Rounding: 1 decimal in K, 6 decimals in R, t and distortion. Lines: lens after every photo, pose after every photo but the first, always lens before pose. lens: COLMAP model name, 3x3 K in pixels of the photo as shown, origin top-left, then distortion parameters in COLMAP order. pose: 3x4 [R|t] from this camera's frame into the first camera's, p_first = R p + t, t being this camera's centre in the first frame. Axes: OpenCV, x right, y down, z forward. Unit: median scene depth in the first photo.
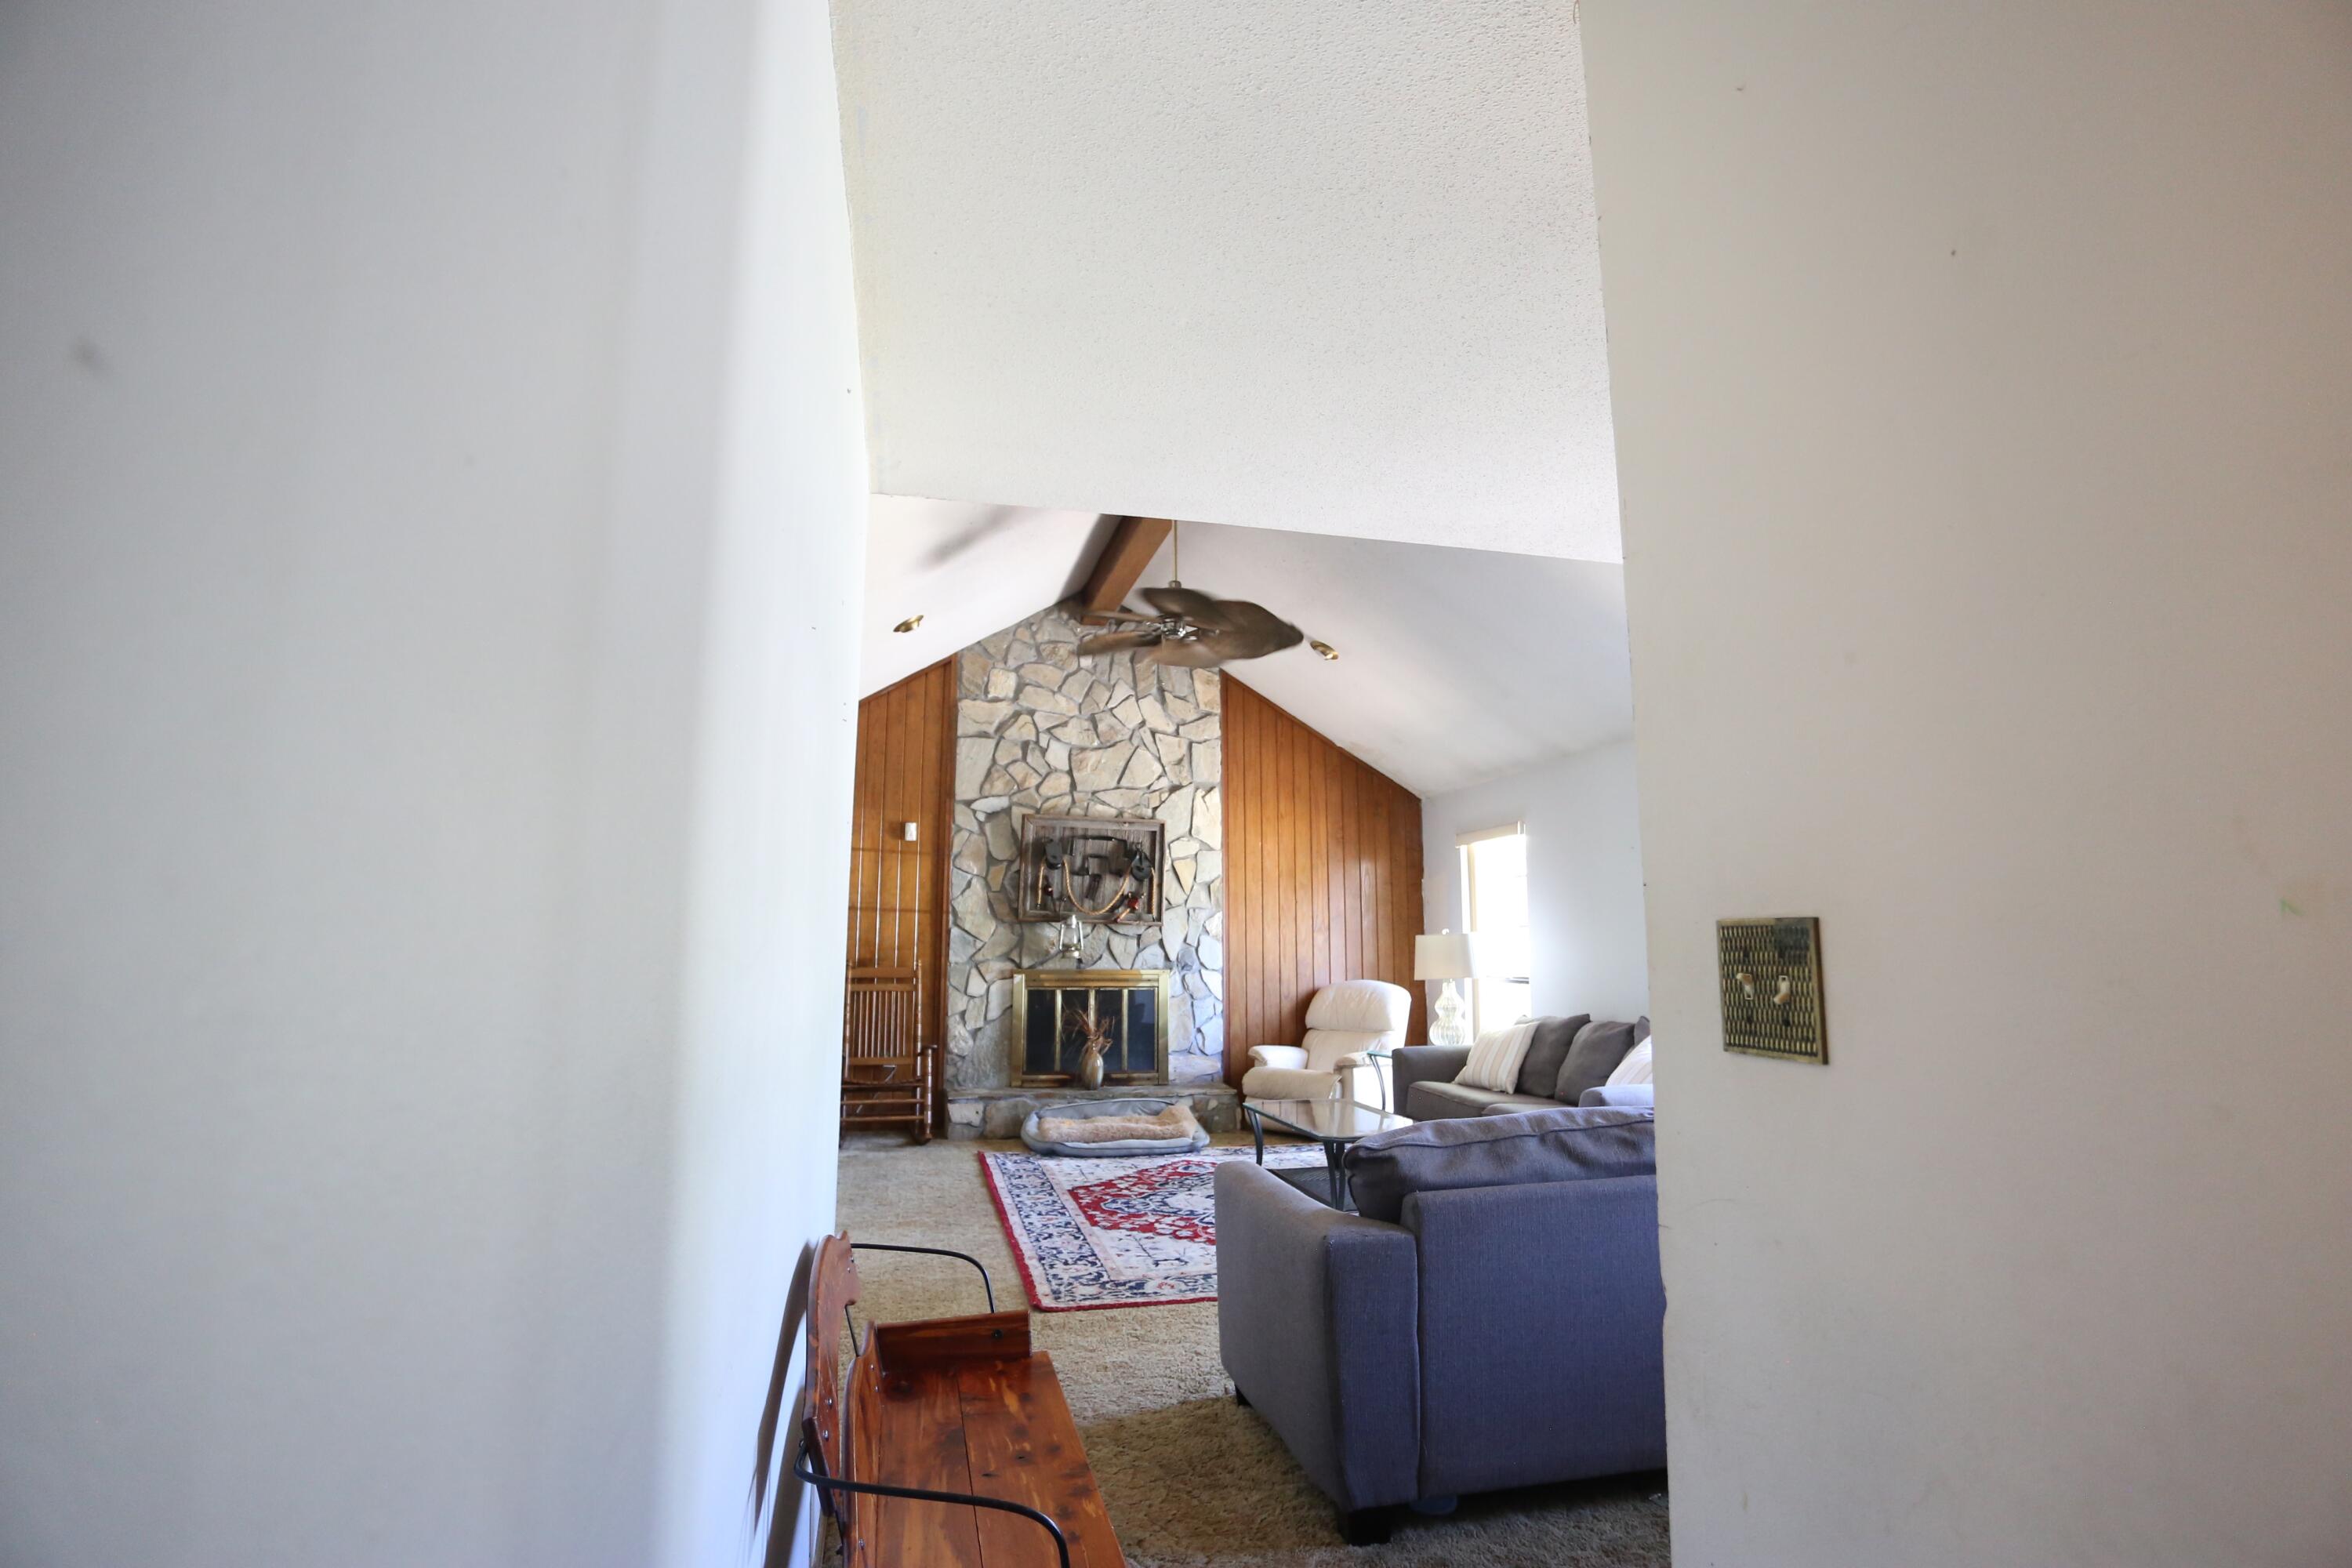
lens RADIAL K [[1146.4, 0, 1174.0], [0, 1146.4, 791.3], [0, 0, 1]] dist [-0.067572, 0.028188]
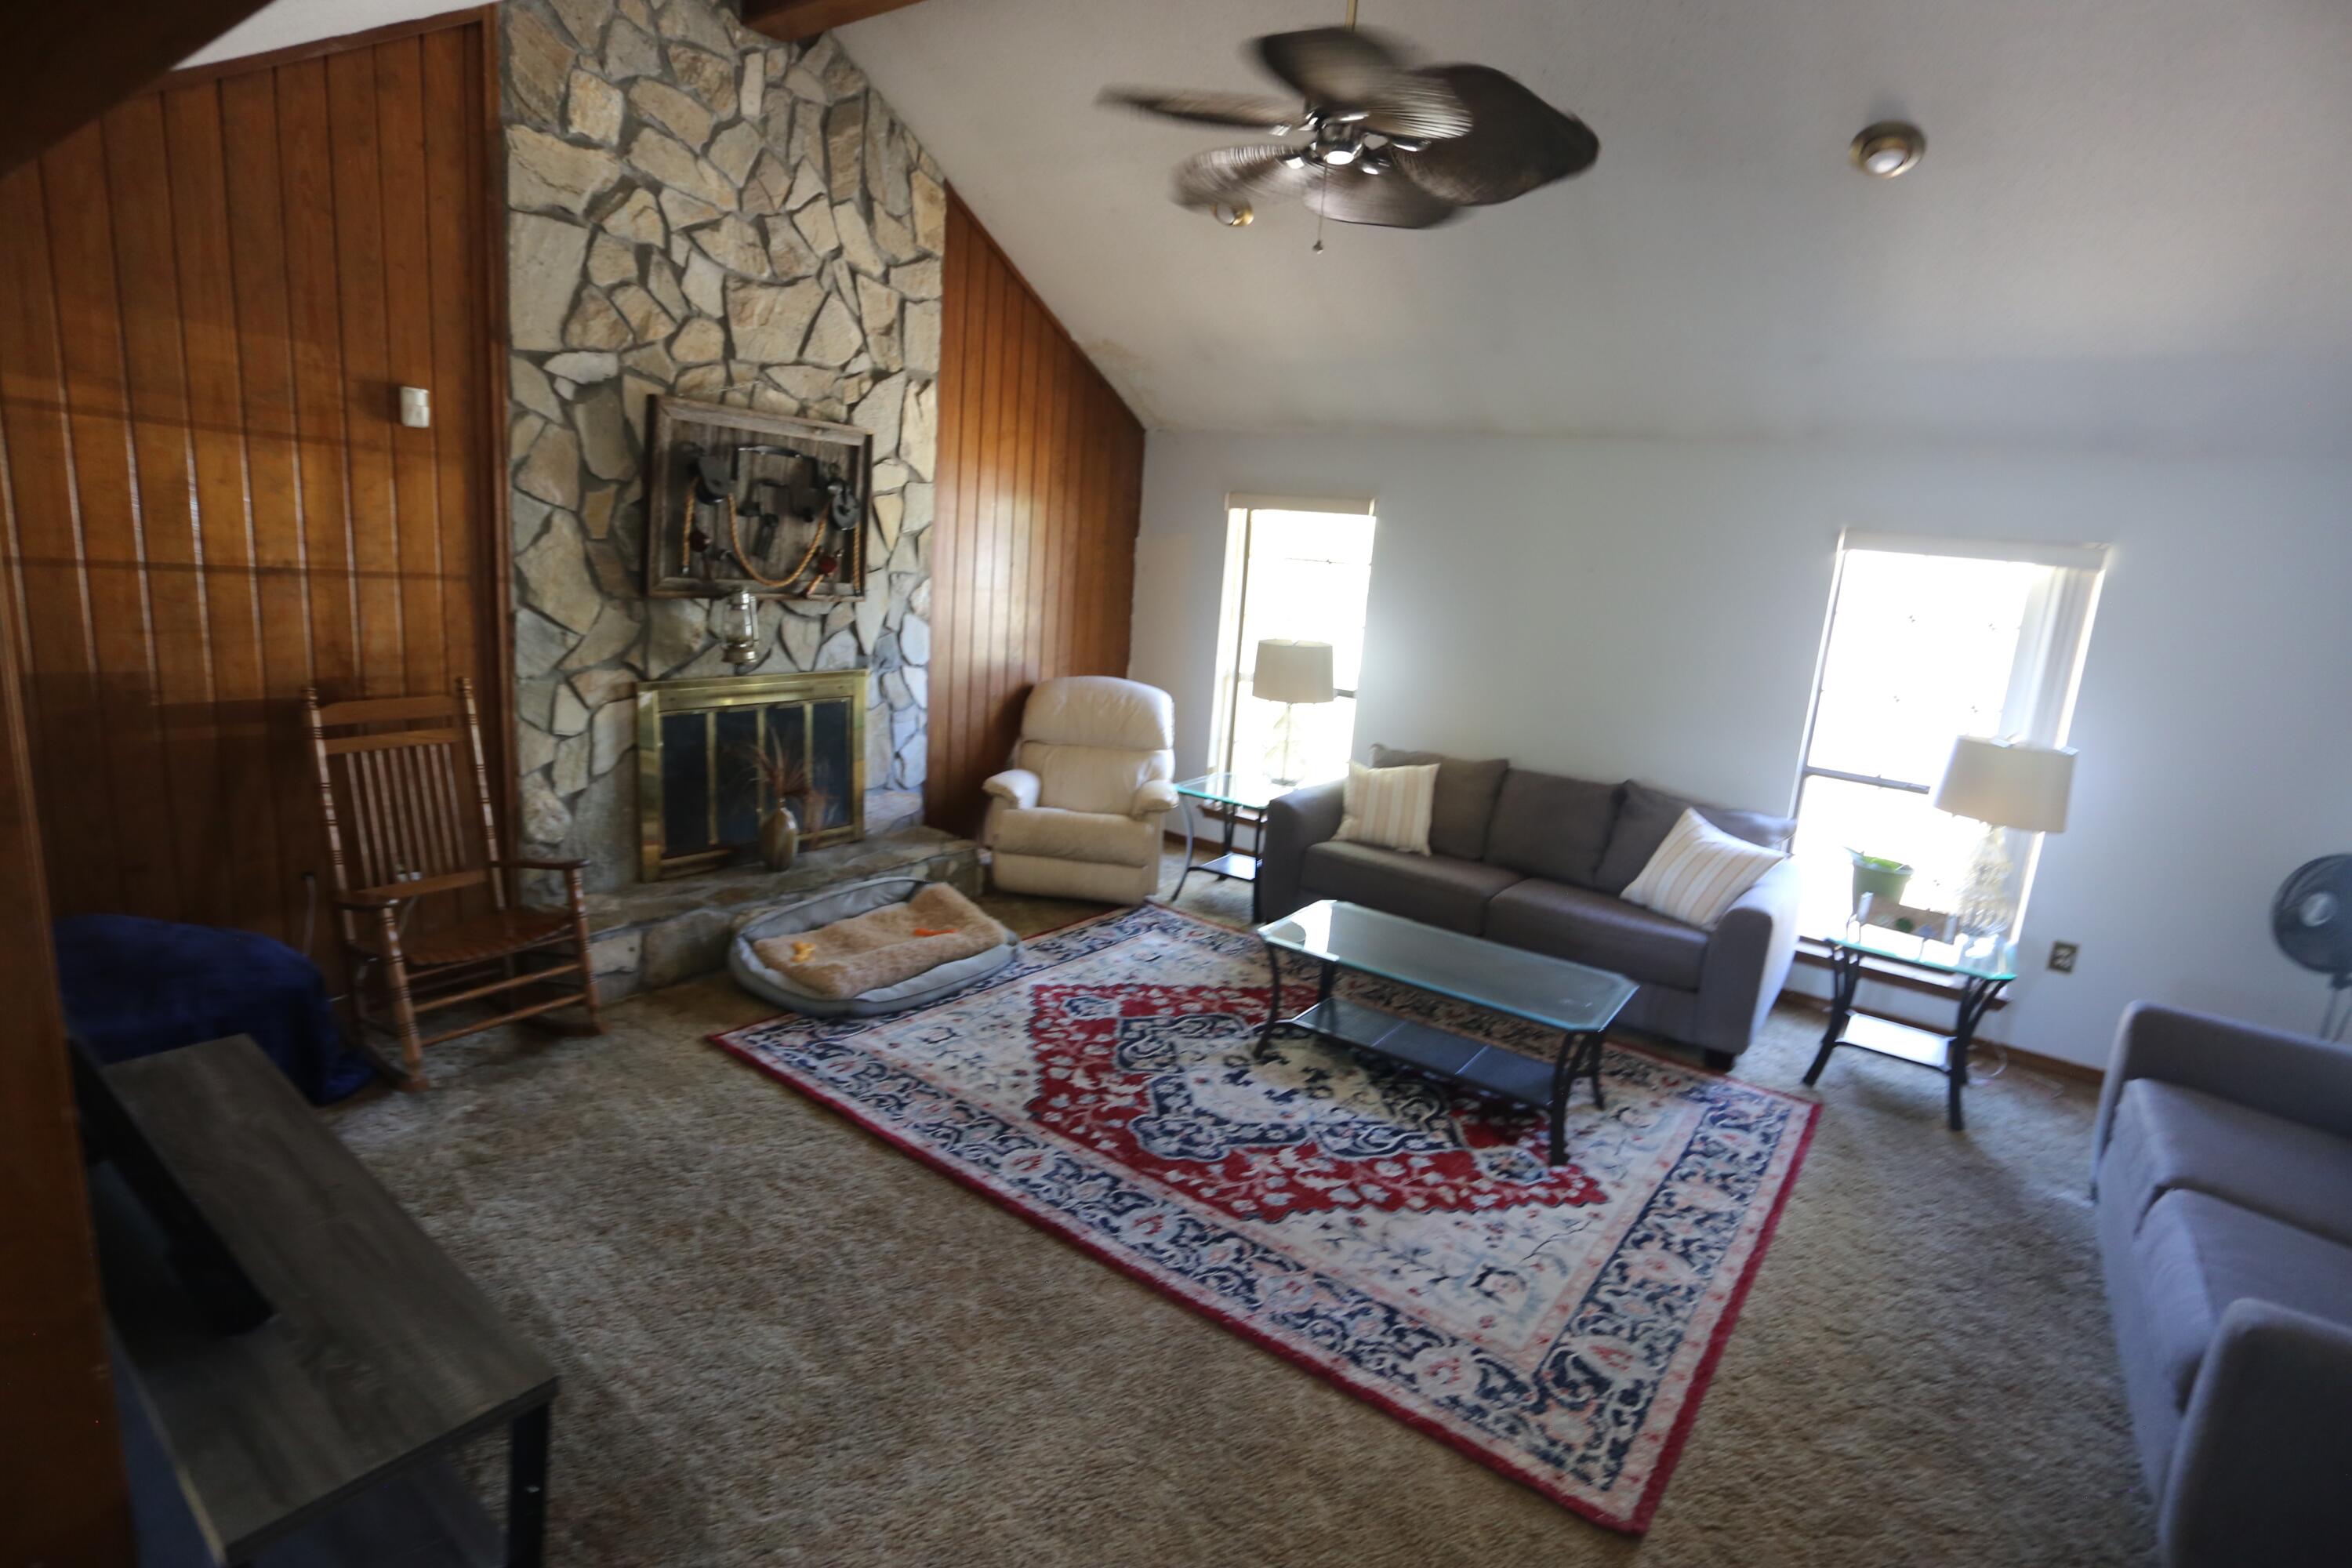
lens RADIAL K [[1146.4, 0, 1183.5], [0, 1146.4, 774.9], [0, 0, 1]] dist [-0.067572, 0.028188]
pose [[0.756408, -0.079142, 0.649295, -0.292058], [-0.160240, 0.939985, 0.301249, -0.010412], [-0.634169, -0.331910, 0.698330, 0.421312]]
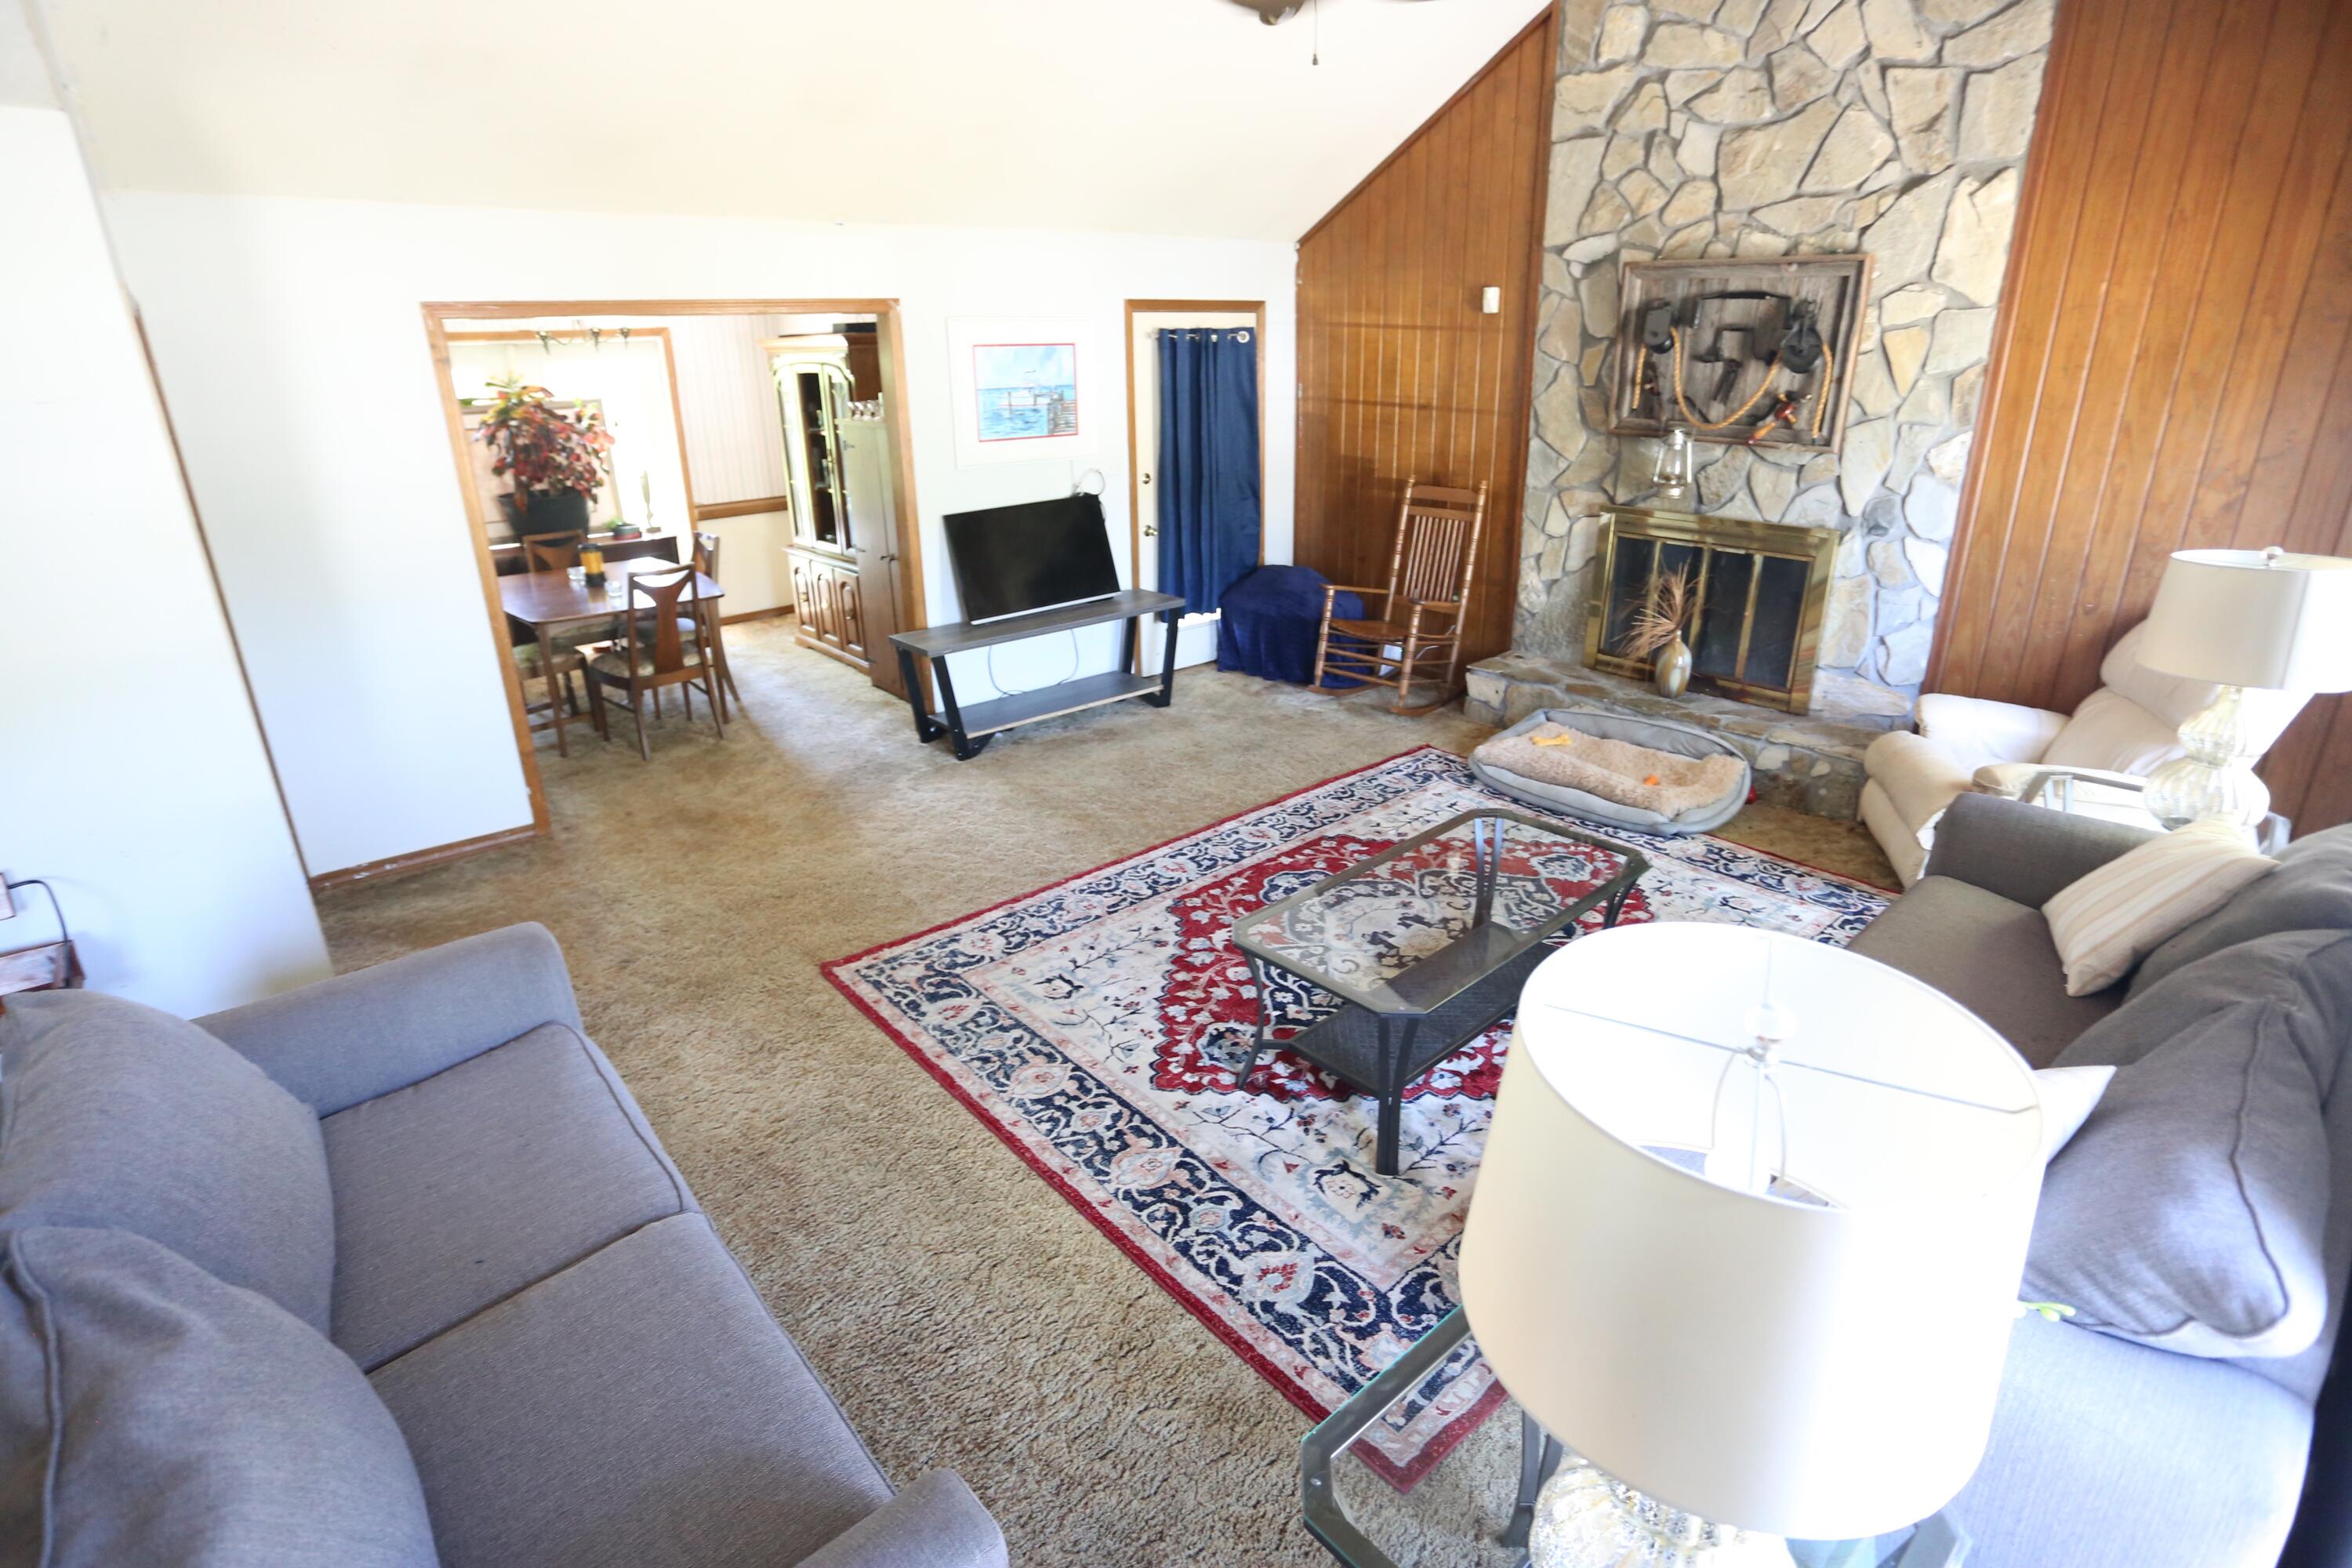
lens RADIAL K [[1146.4, 0, 1184.4], [0, 1146.4, 777.7], [0, 0, 1]] dist [-0.067572, 0.028188]
pose [[0.468690, 0.304860, -0.829090, 0.353127], [0.138115, 0.901728, 0.409647, -0.011238], [0.872498, -0.306508, 0.380526, 0.454066]]
